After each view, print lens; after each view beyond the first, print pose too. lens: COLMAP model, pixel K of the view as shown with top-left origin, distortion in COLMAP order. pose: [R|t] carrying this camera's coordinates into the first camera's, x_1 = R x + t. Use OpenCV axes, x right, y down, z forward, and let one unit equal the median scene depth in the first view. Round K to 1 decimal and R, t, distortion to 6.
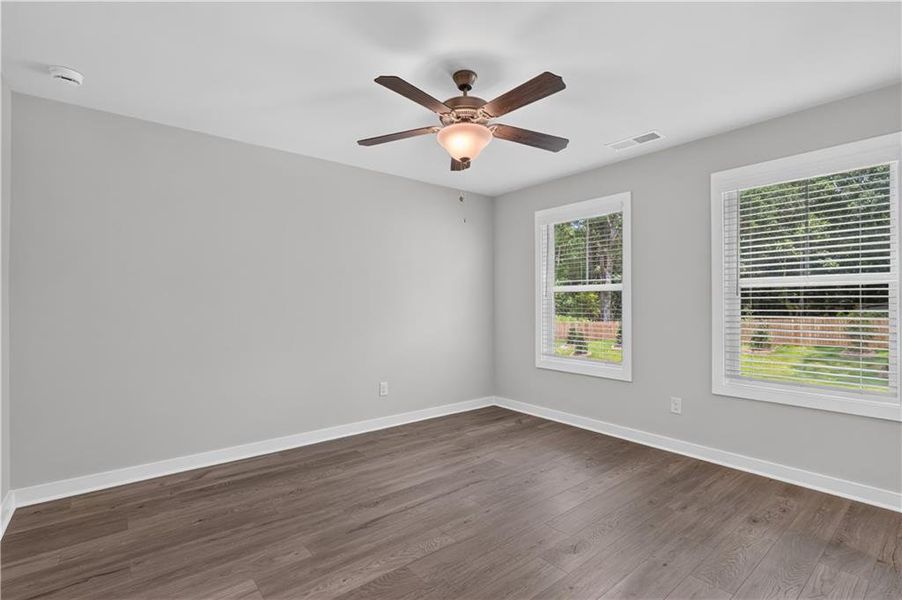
lens RADIAL K [[417.2, 0, 450.5], [0, 417.2, 294.3], [0, 0, 1]] dist [0.001260, 0.000314]
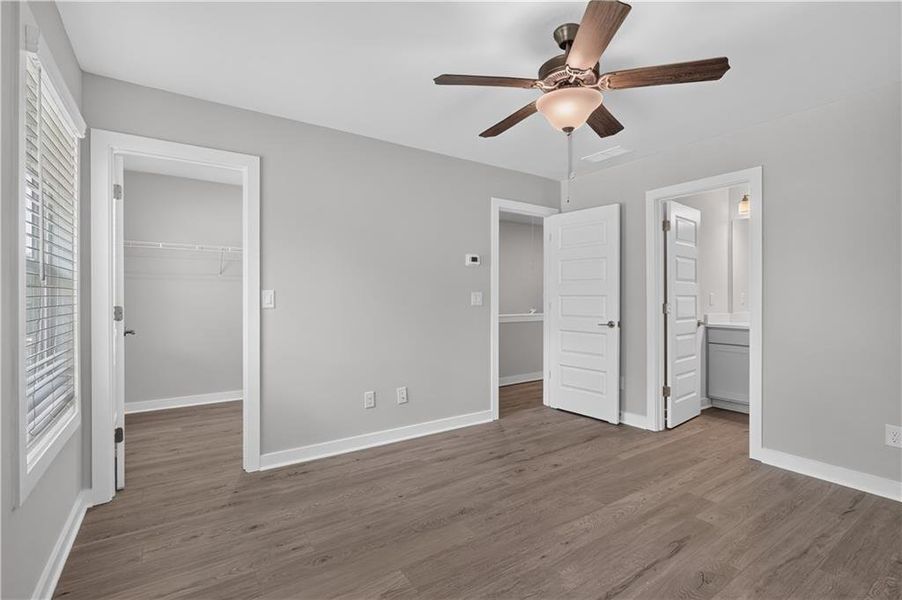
lens RADIAL K [[417.2, 0, 450.5], [0, 417.2, 294.3], [0, 0, 1]] dist [0.001260, 0.000314]
pose [[-0.997282, -0.000794, 0.073671, 0.237255], [-0.002610, 0.999695, -0.024562, 0.044802], [-0.073629, -0.024688, -0.996980, 2.075484]]
